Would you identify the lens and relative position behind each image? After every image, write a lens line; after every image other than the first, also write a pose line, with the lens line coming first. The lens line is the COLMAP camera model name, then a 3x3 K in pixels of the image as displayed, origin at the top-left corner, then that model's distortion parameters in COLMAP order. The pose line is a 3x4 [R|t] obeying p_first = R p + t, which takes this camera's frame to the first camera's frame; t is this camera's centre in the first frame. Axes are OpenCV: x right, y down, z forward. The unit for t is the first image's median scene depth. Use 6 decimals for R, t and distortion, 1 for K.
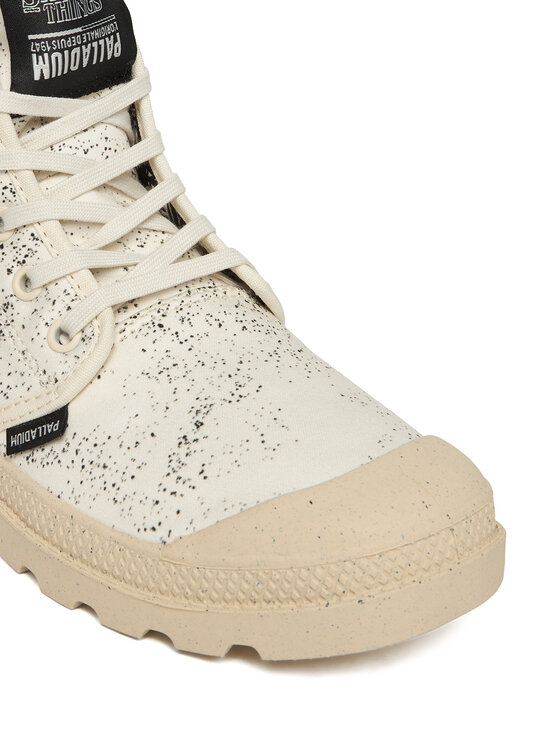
lens RADIAL K [[1236.4, 0, 280.0], [0, 1236.4, 373.0], [0, 0, 1]] dist [-0.056629, -1.430893]
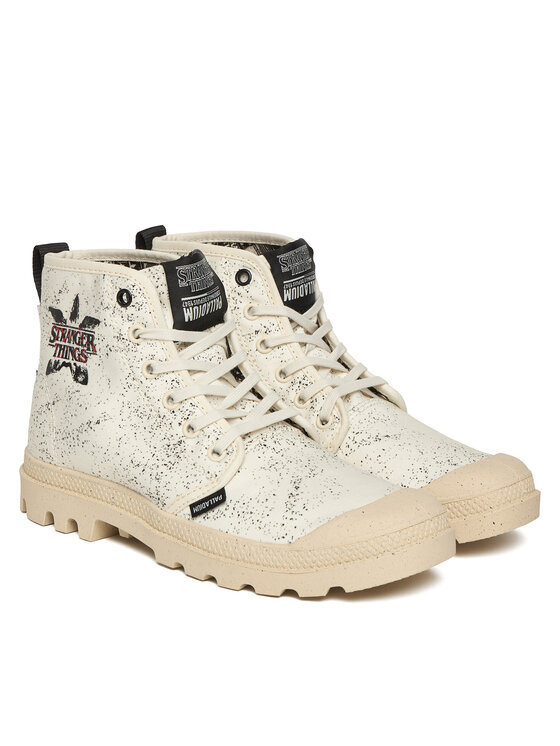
lens RADIAL K [[1231.4, 0, 280.0], [0, 1231.4, 373.0], [0, 0, 1]] dist [-0.673821, -0.007481]
pose [[0.991696, -0.078397, 0.101944, -0.262361], [0.098191, 0.973496, -0.206553, 0.249787], [-0.083049, 0.214848, 0.973110, -0.870955]]
